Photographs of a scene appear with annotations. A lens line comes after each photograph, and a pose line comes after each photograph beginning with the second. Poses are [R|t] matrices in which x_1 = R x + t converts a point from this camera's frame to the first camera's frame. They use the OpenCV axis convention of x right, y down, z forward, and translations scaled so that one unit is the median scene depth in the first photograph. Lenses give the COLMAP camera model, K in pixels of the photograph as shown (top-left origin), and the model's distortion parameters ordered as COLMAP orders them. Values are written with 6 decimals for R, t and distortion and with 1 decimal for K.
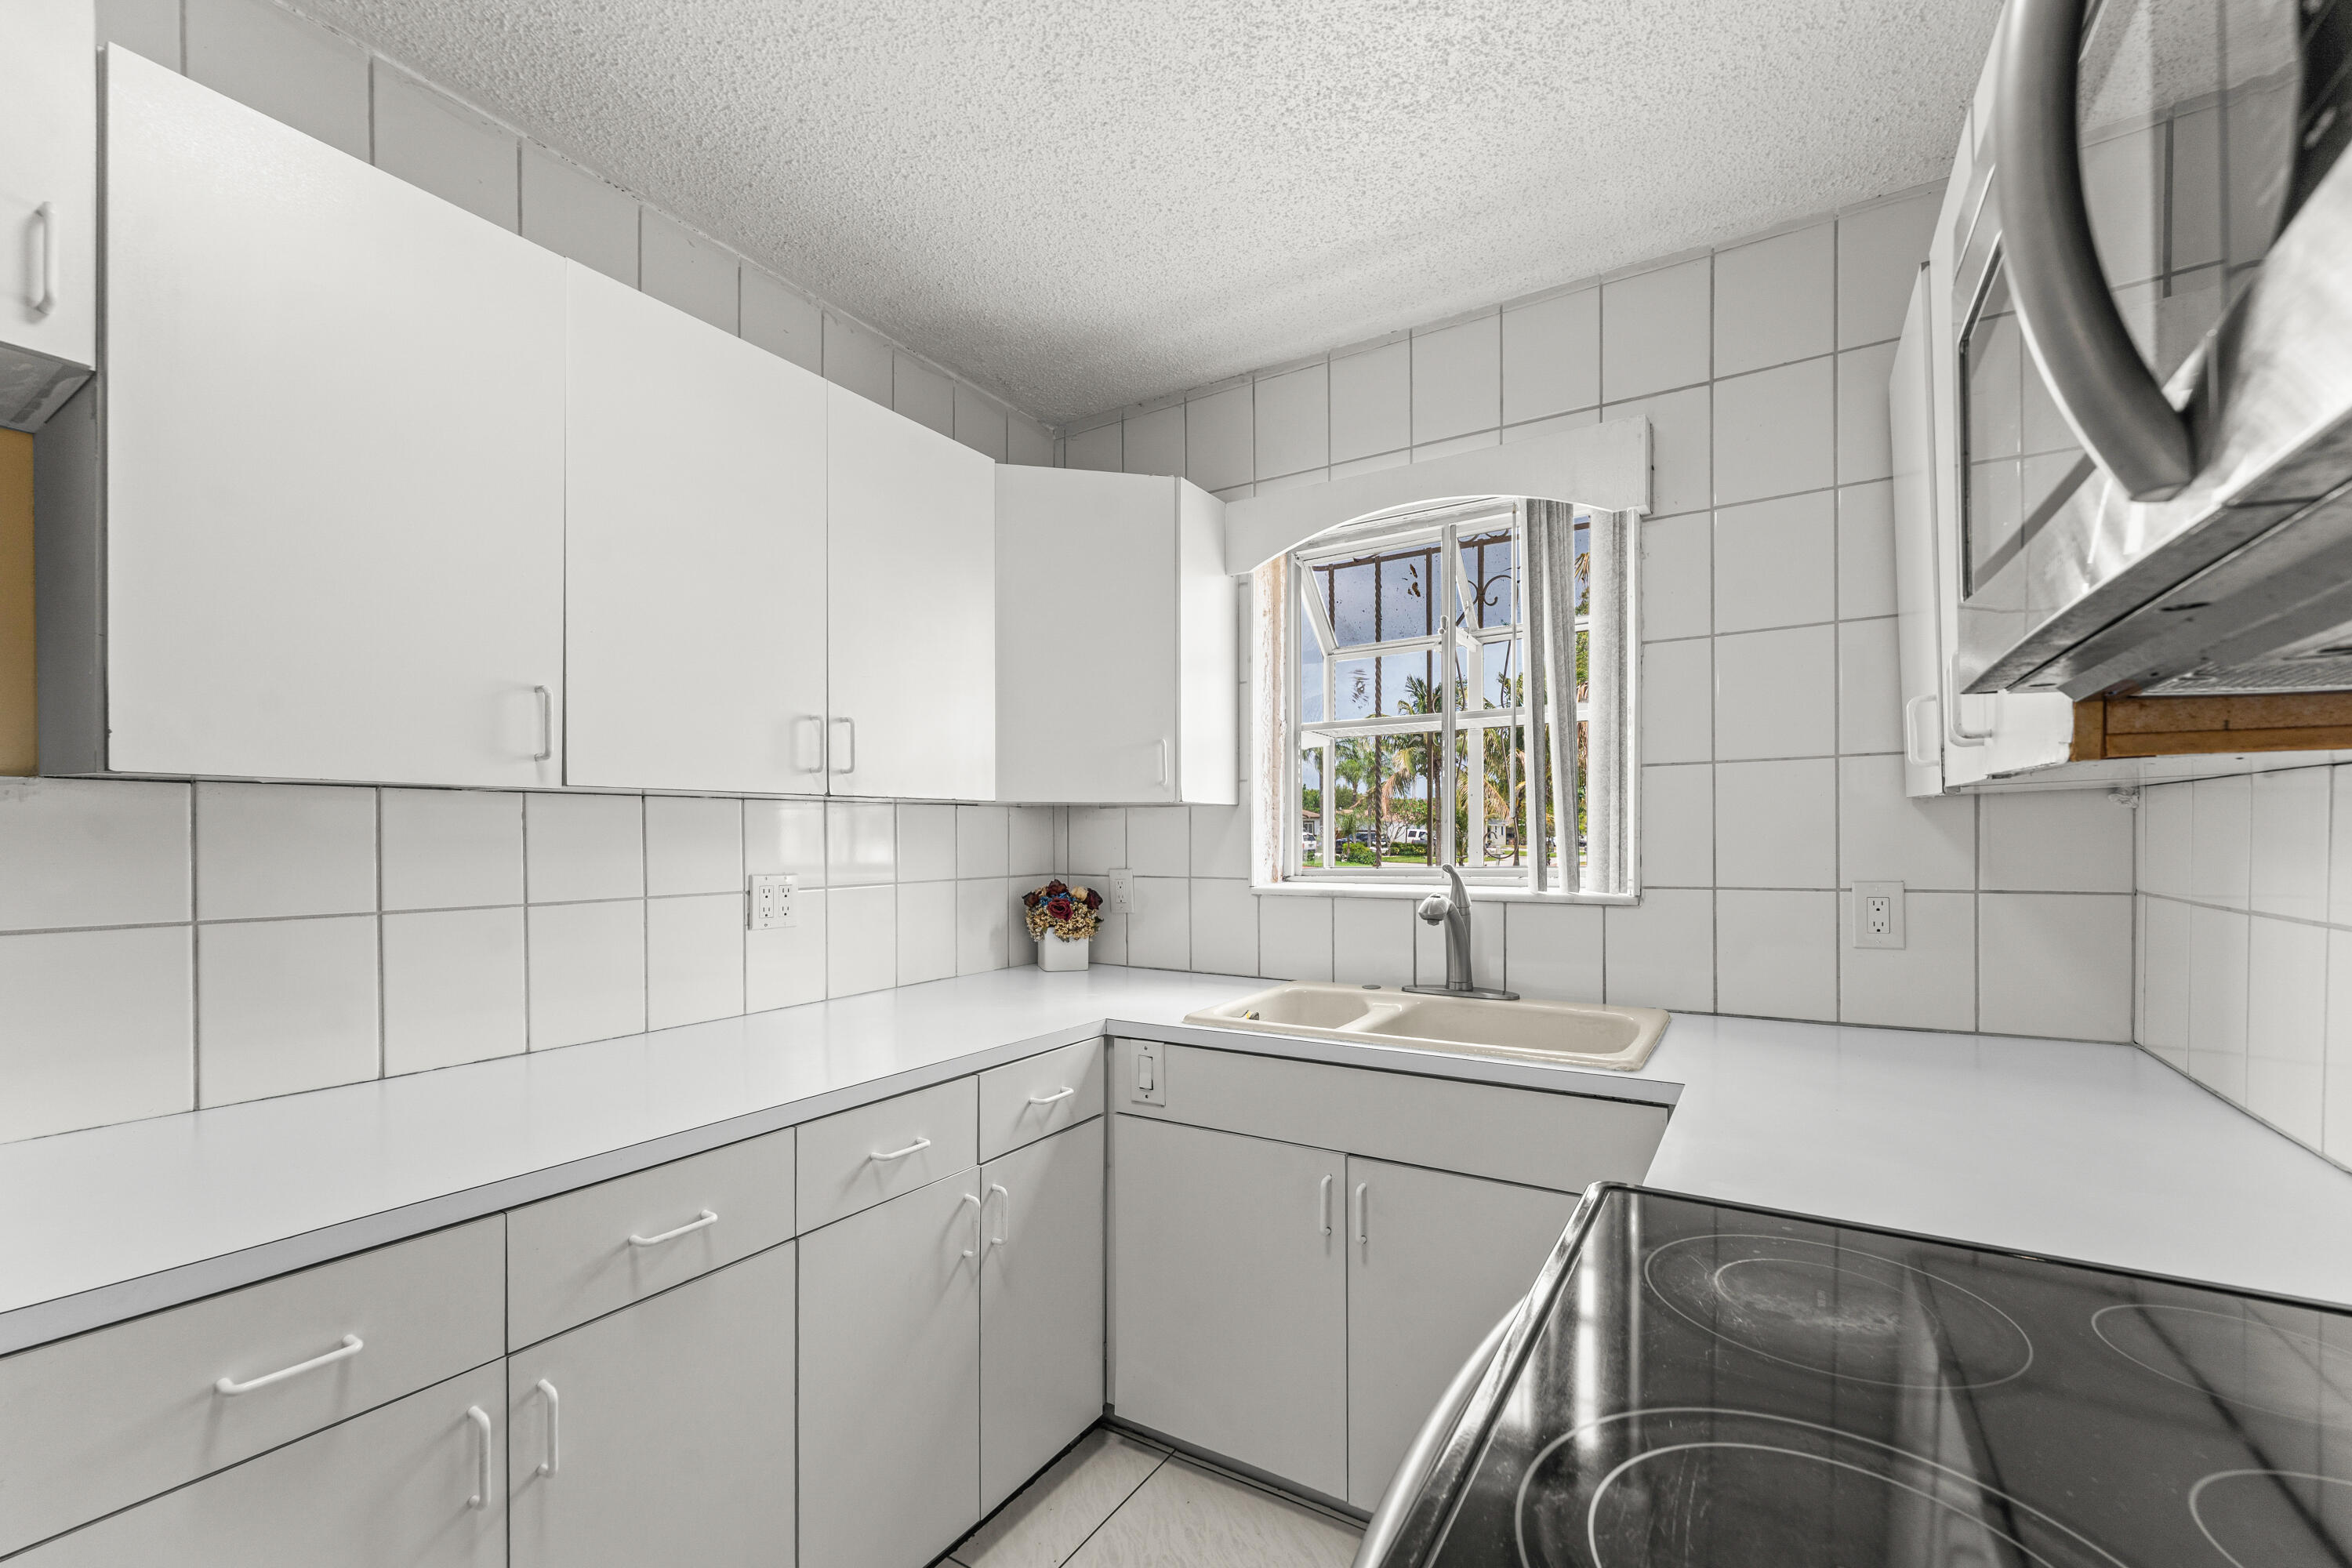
lens RADIAL K [[969.9, 0, 1170.1], [0, 969.9, 841.9], [0, 0, 1]] dist [0.001350, -0.000089]
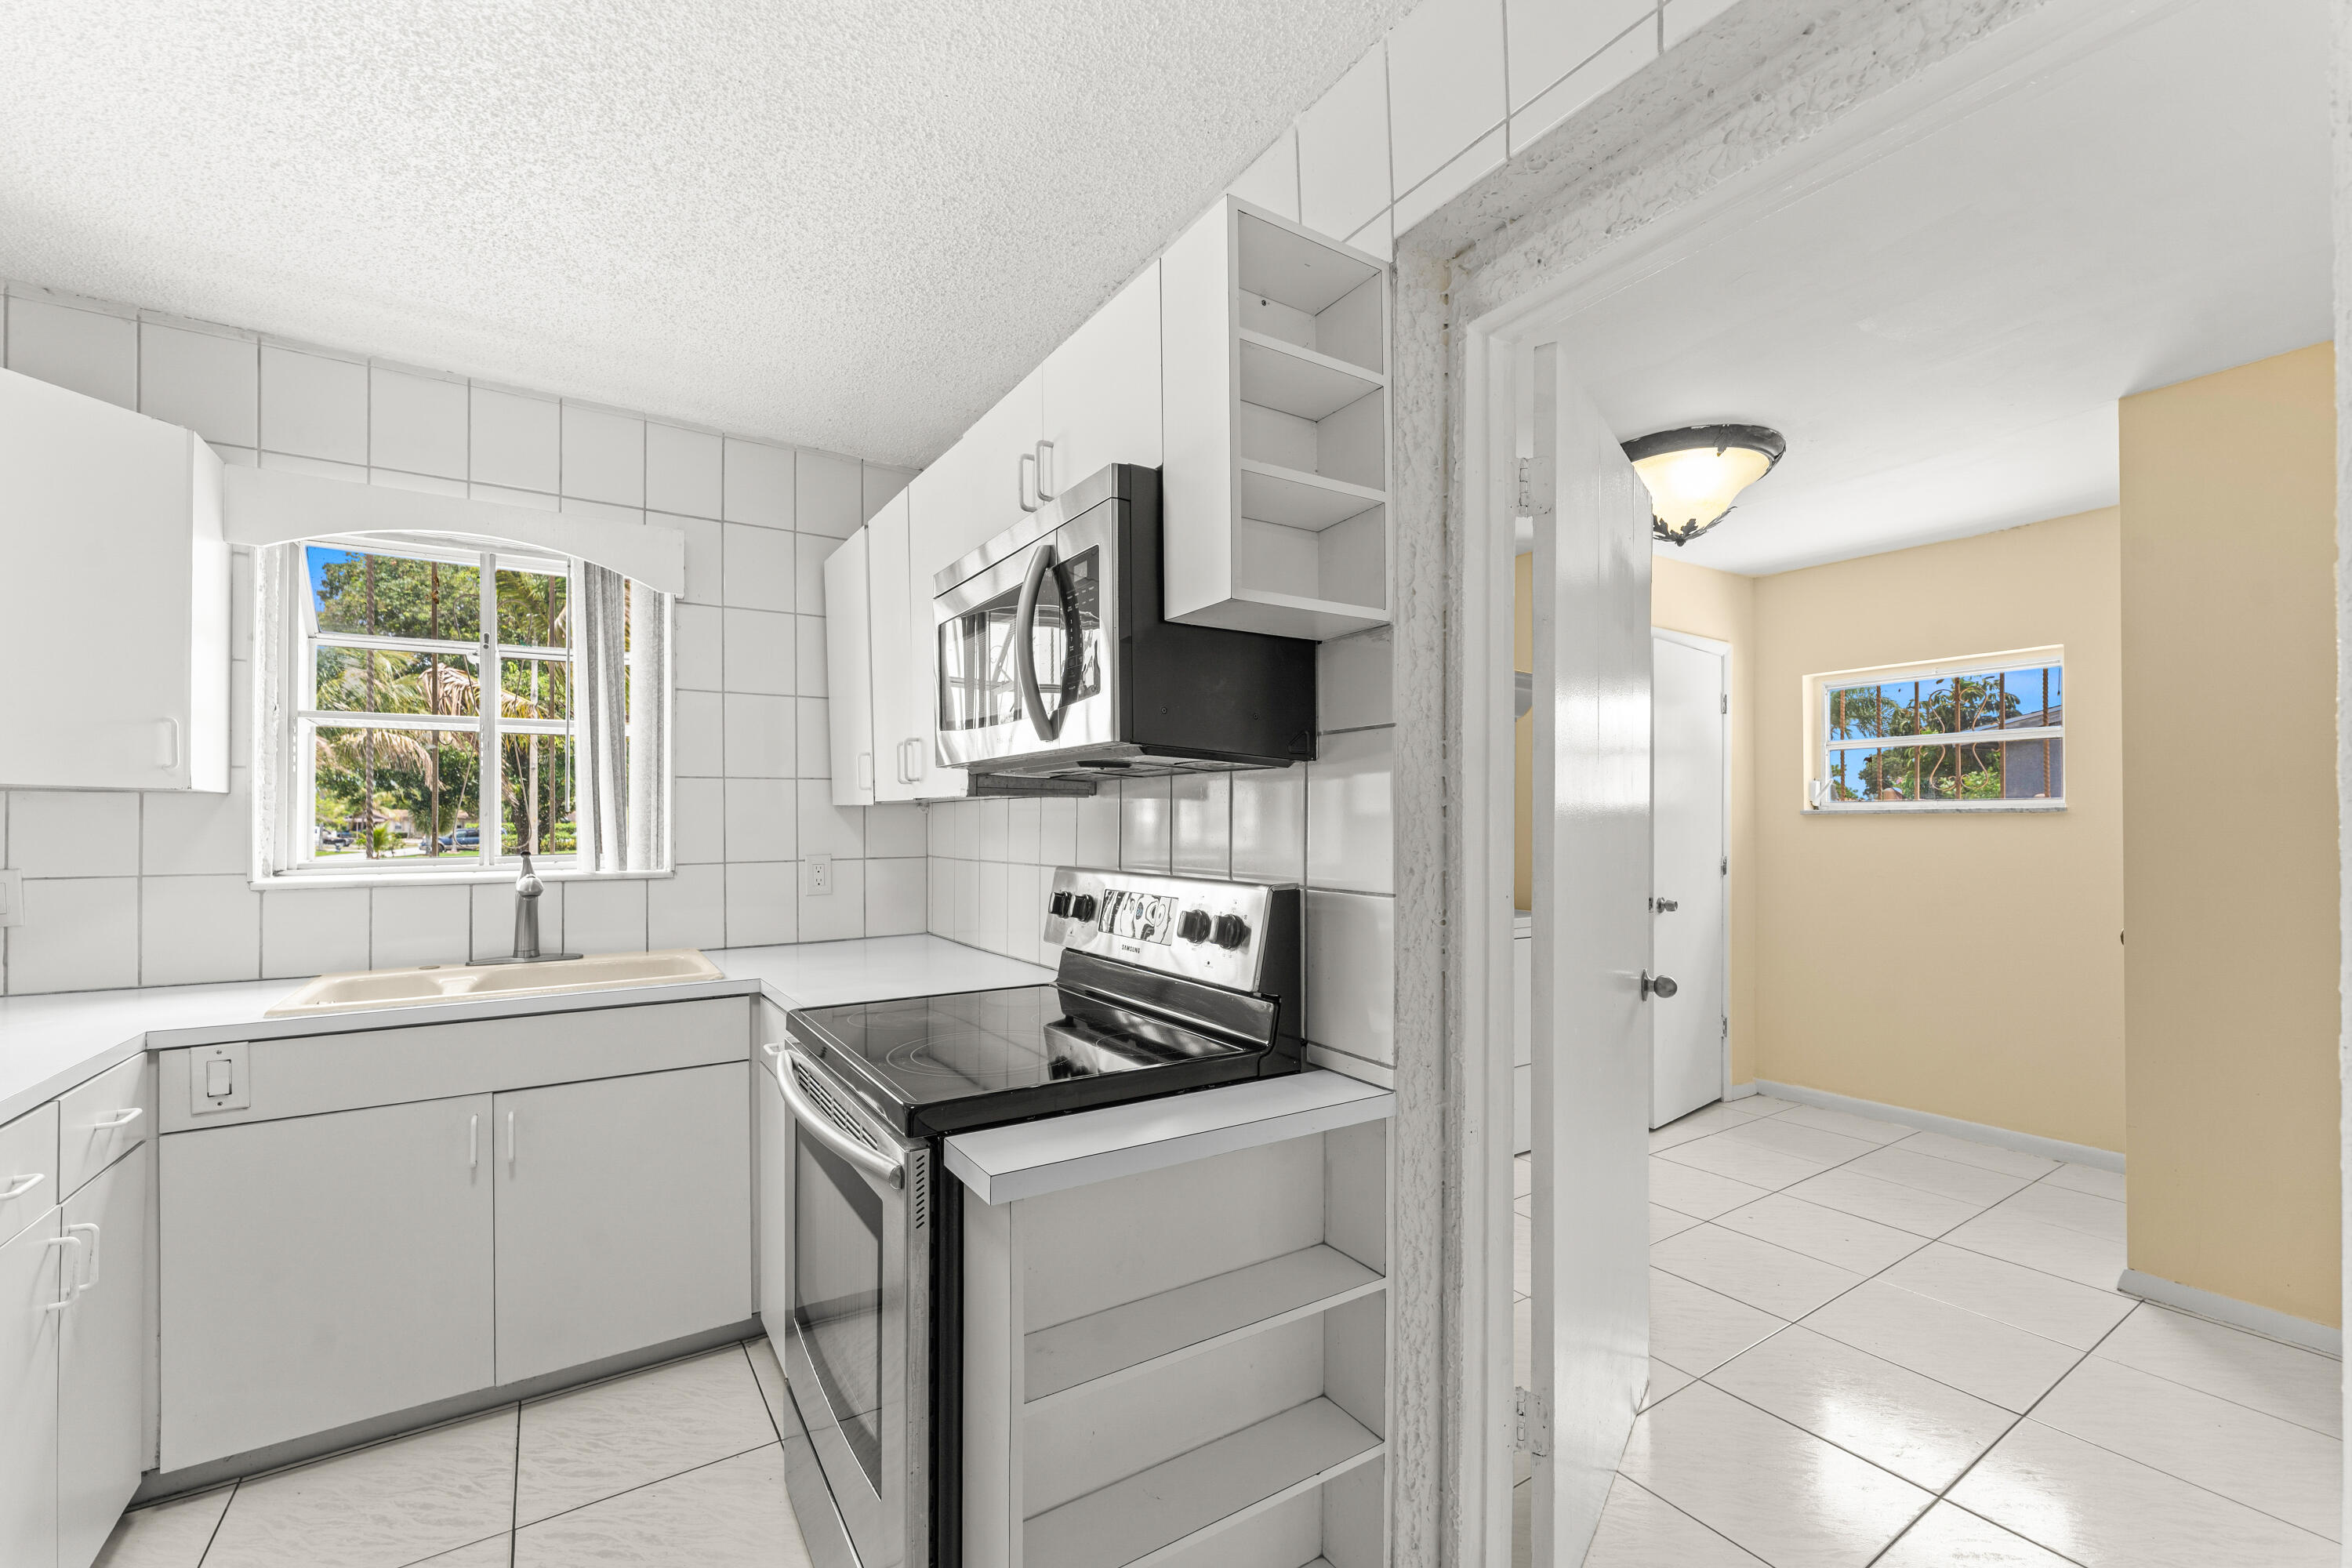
lens RADIAL K [[969.9, 0, 1170.1], [0, 969.9, 841.9], [0, 0, 1]] dist [0.001350, -0.000089]
pose [[0.421795, -0.011592, 0.906617, -0.462306], [0.007814, 0.999928, 0.009150, 0.006894], [-0.906657, 0.003225, 0.421855, -0.224025]]
